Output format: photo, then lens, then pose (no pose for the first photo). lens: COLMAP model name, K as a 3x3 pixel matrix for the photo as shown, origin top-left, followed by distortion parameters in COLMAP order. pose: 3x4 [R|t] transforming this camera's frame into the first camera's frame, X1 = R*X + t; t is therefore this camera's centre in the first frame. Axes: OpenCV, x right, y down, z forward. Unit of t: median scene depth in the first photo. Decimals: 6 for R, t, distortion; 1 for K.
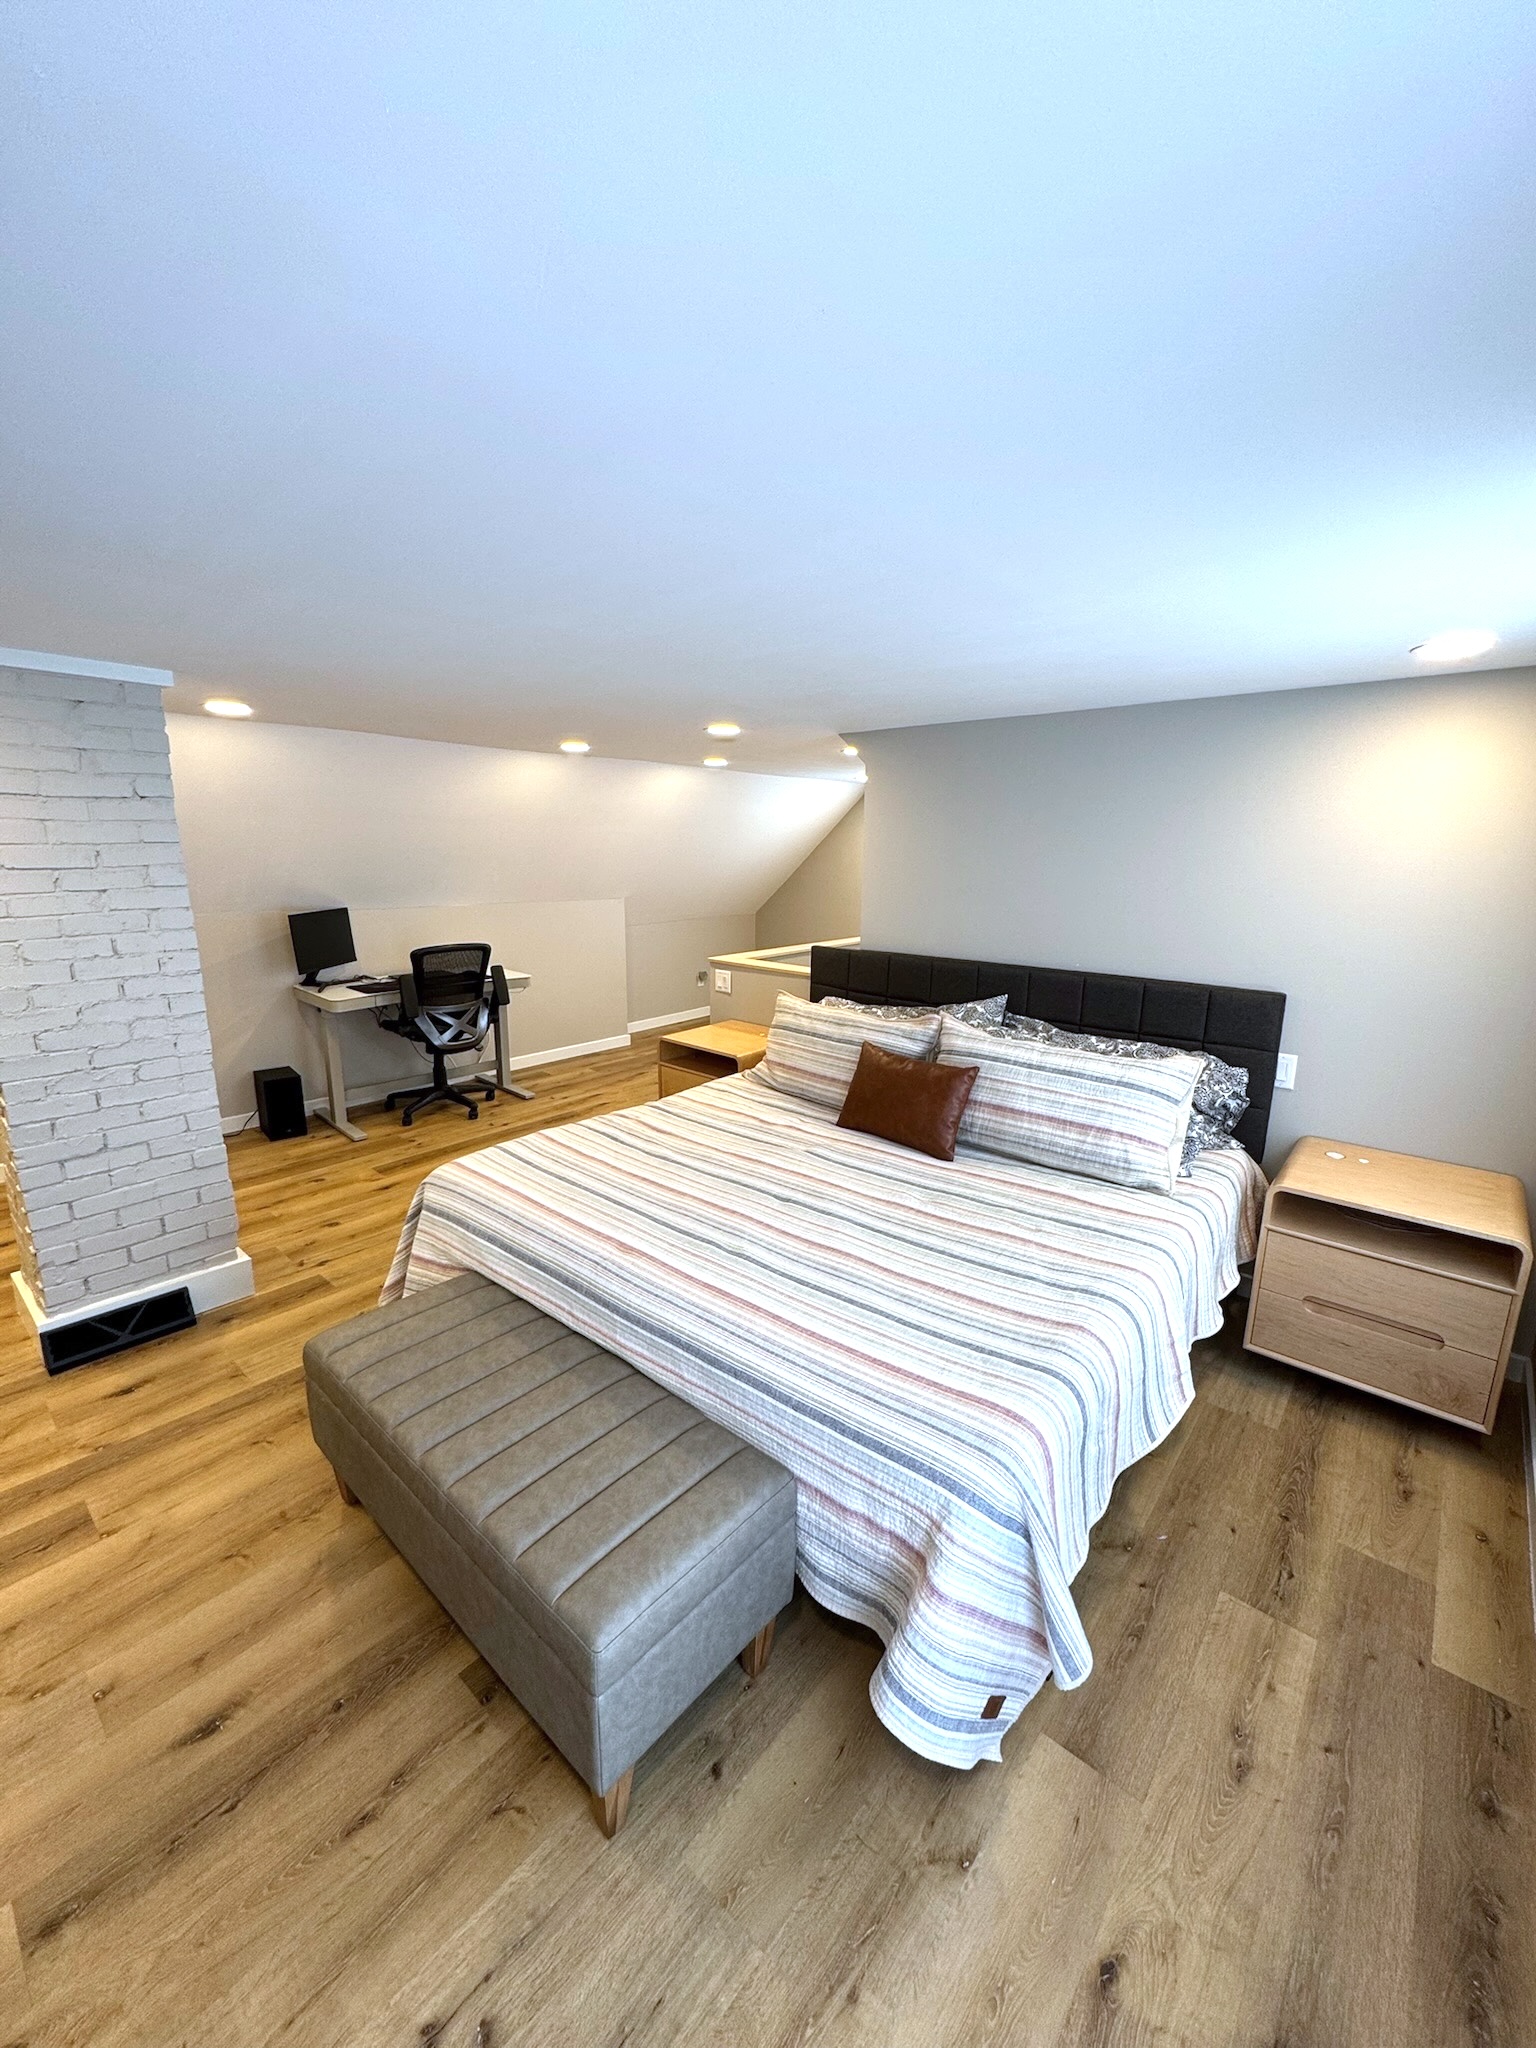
lens RADIAL K [[812.7, 0, 768.0], [0, 812.7, 1024.0], [0, 0, 1]] dist [-0.002153, -0.000097]
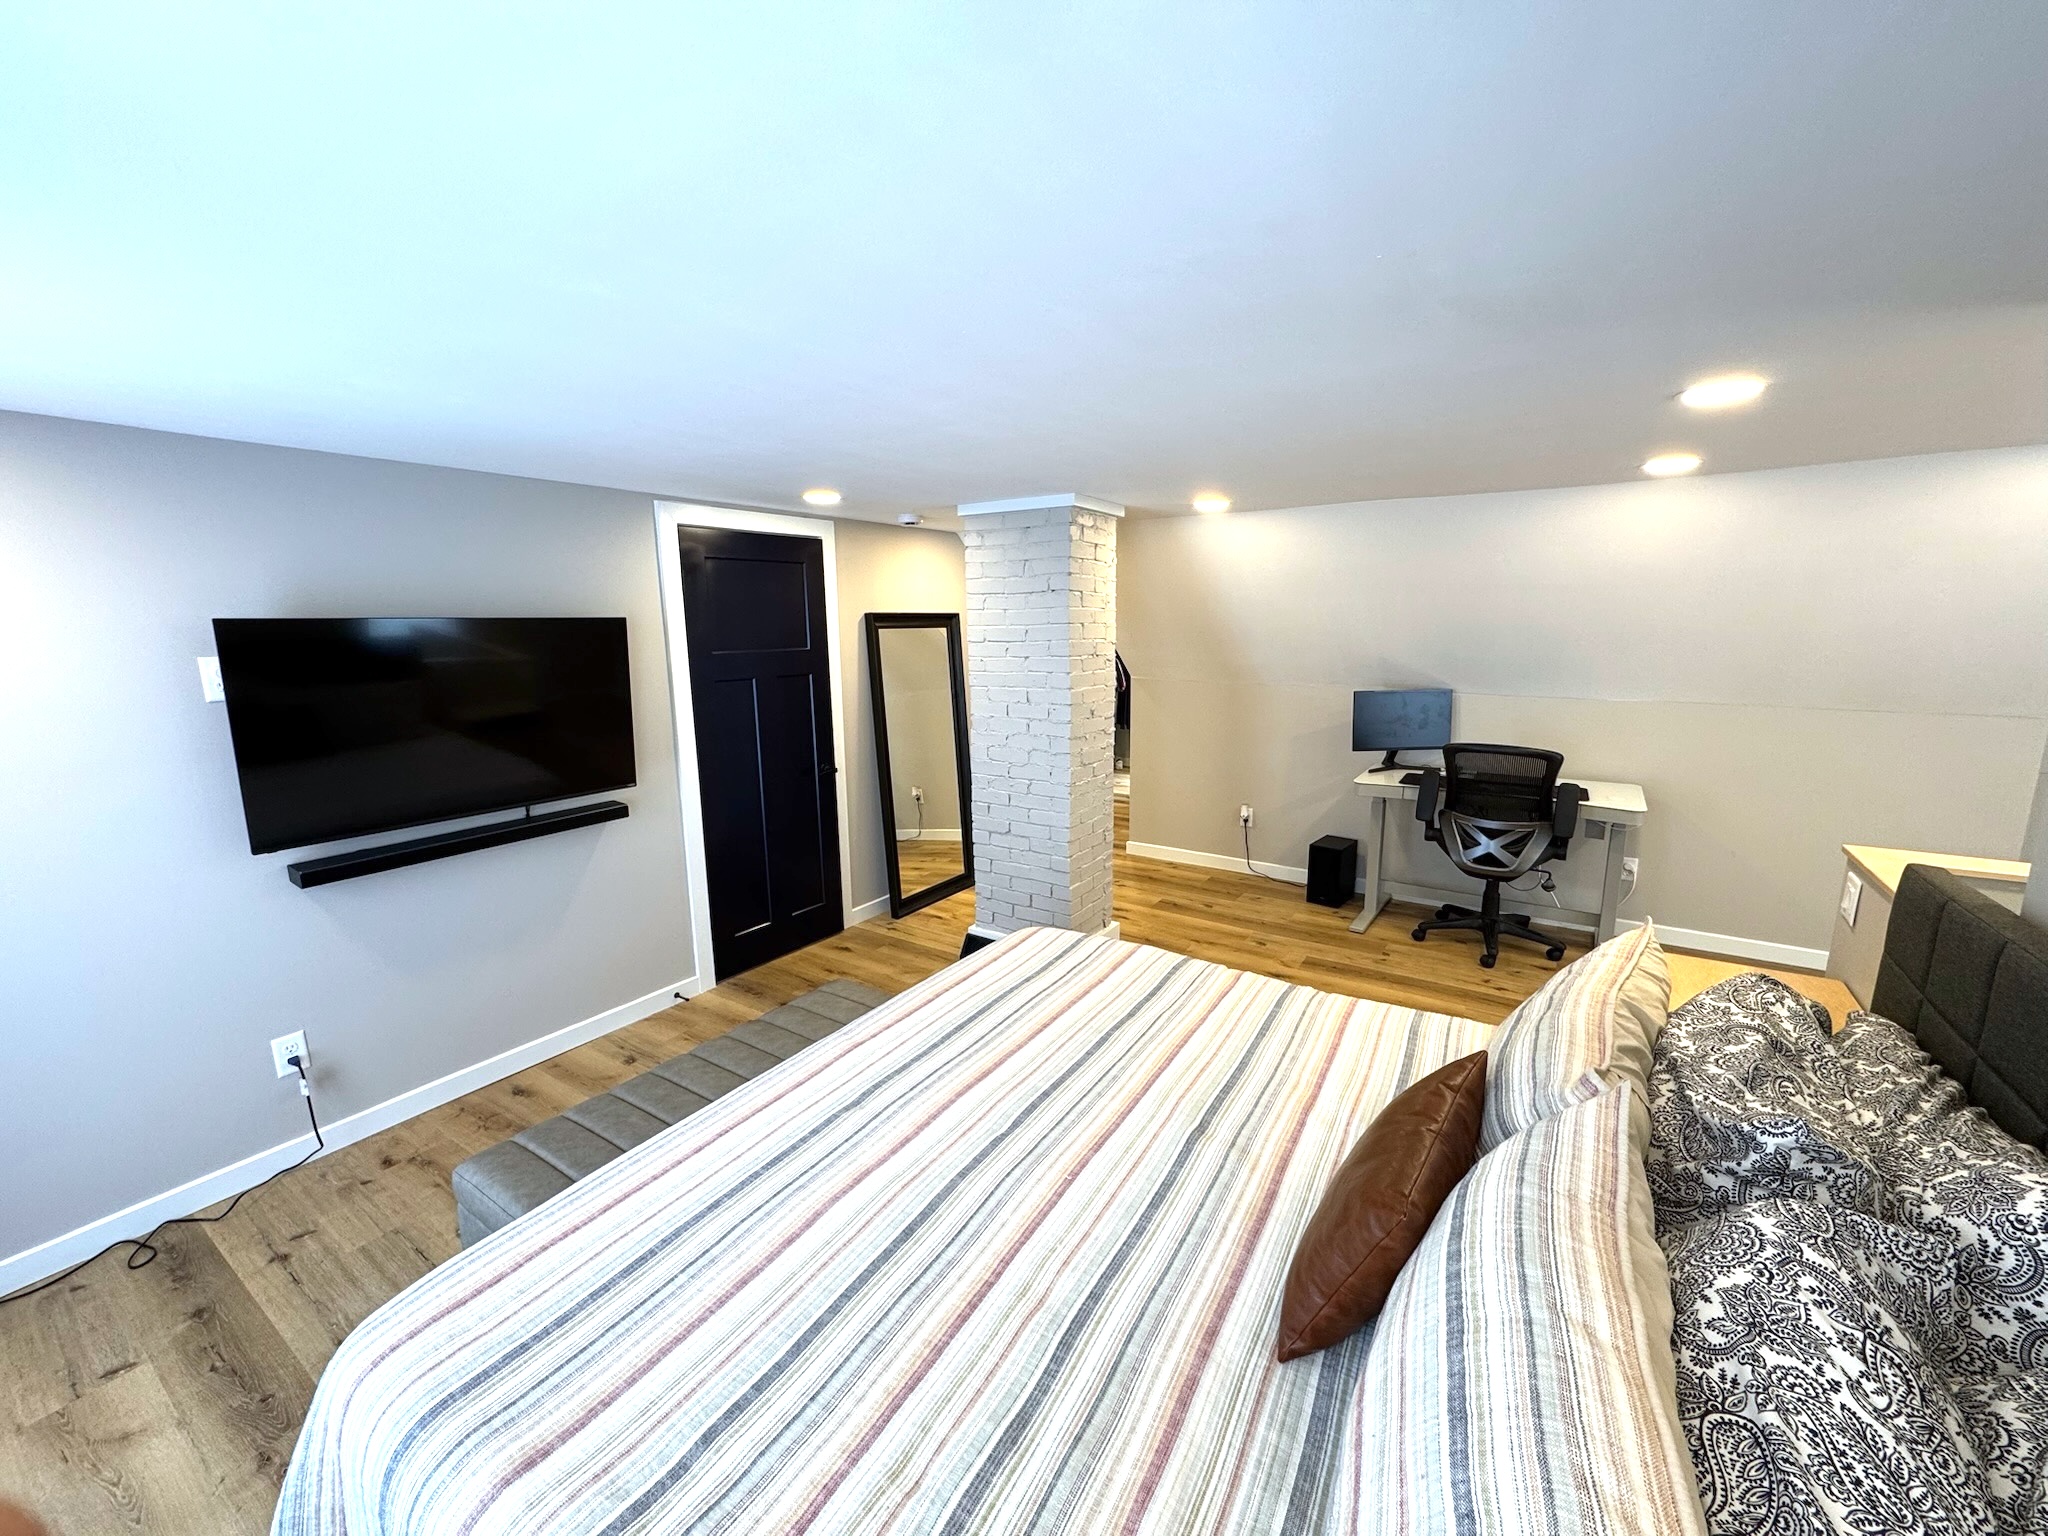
lens RADIAL K [[812.7, 0, 1024.0], [0, 812.7, 768.0], [0, 0, 1]] dist [-0.002153, -0.000097]
pose [[0.136498, 0.170049, -0.975936, 0.378365], [-0.203379, 0.968983, 0.140392, -0.108377], [0.969539, 0.179321, 0.166848, 0.490891]]
